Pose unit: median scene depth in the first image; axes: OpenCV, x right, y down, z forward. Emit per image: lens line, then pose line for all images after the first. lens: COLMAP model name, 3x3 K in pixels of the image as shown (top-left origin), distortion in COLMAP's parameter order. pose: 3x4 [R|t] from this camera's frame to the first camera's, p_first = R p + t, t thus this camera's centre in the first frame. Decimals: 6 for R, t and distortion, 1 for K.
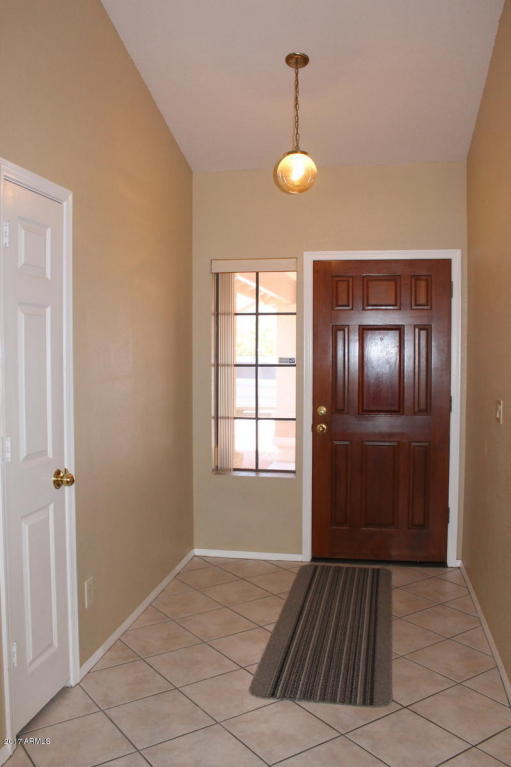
lens RADIAL K [[662.1, 0, 255.5], [0, 662.1, 383.5], [0, 0, 1]] dist [-0.180612, 0.164706]
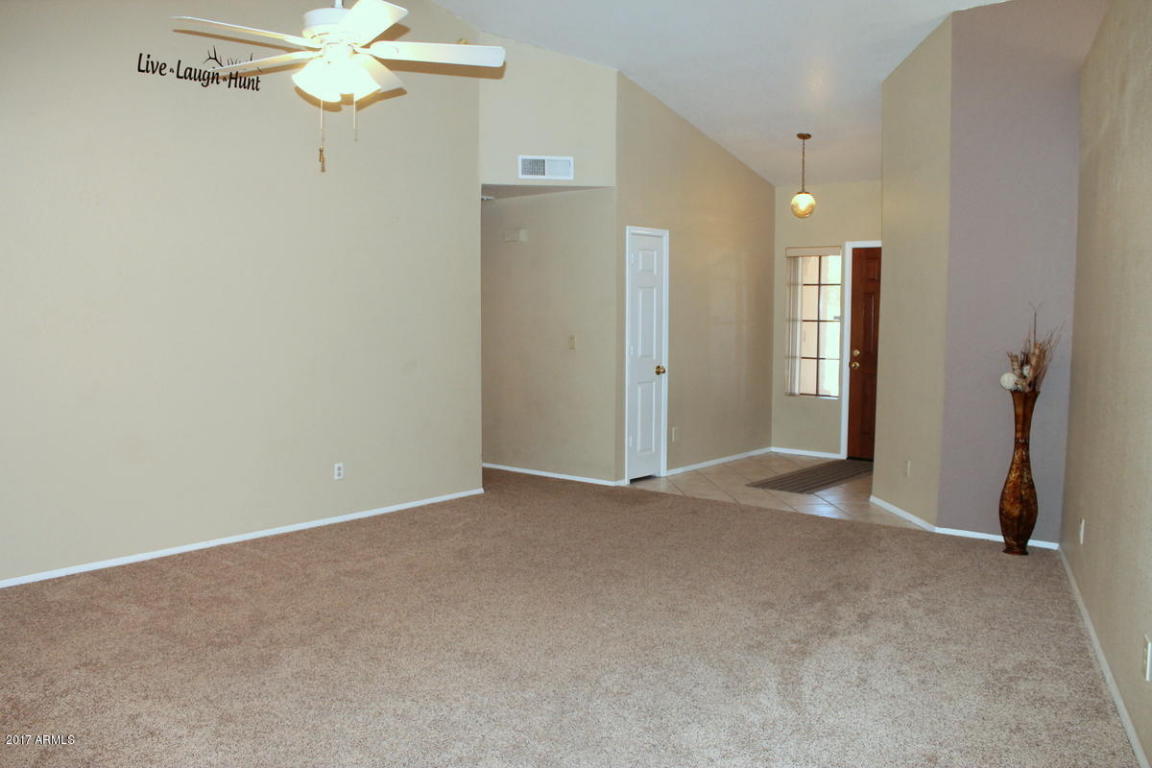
lens RADIAL K [[994.5, 0, 576.0], [0, 994.5, 384.0], [0, 0, 1]] dist [-0.180612, 0.164706]
pose [[0.863864, 0.043952, -0.501803, 0.656454], [-0.031456, 0.998949, 0.033344, 0.057735], [0.502741, -0.013020, 0.864339, -1.158104]]
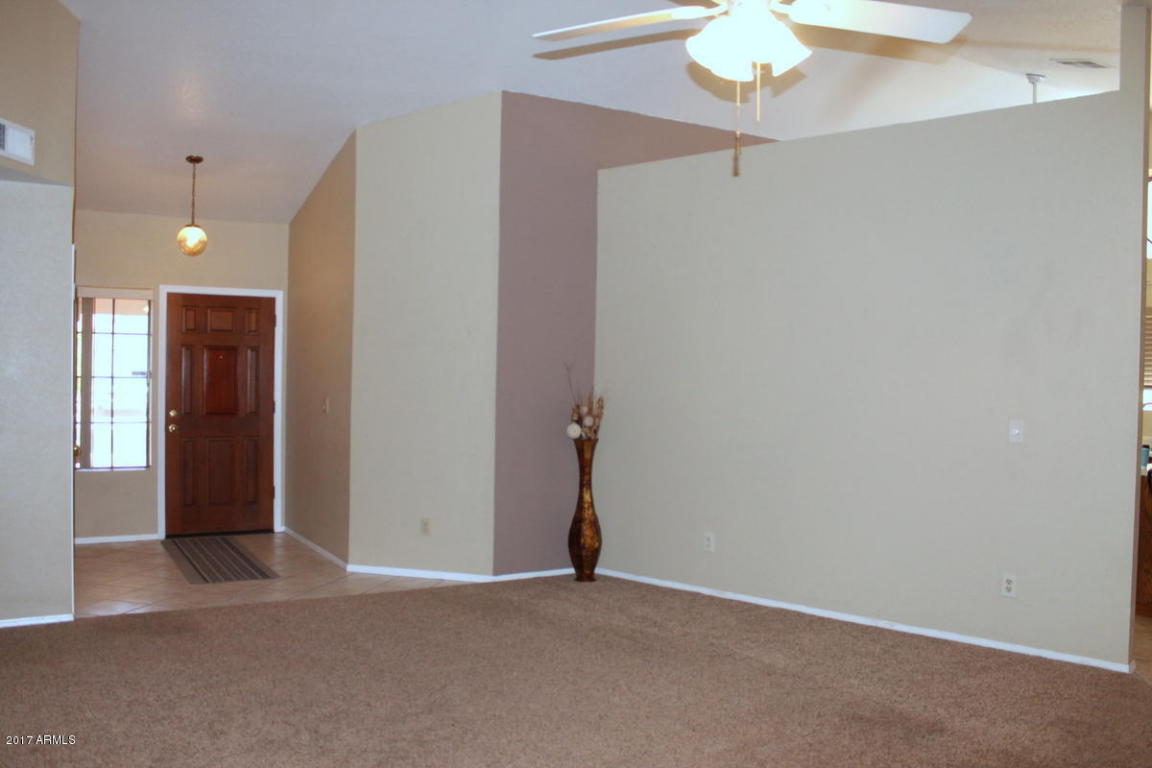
lens RADIAL K [[959.3, 0, 576.0], [0, 959.3, 384.0], [0, 0, 1]] dist [-0.165649, 0.138250]
pose [[0.740318, 0.002611, 0.672252, -0.526075], [0.017557, 0.999576, -0.023218, 0.040085], [-0.672028, 0.028991, 0.739958, -0.817550]]
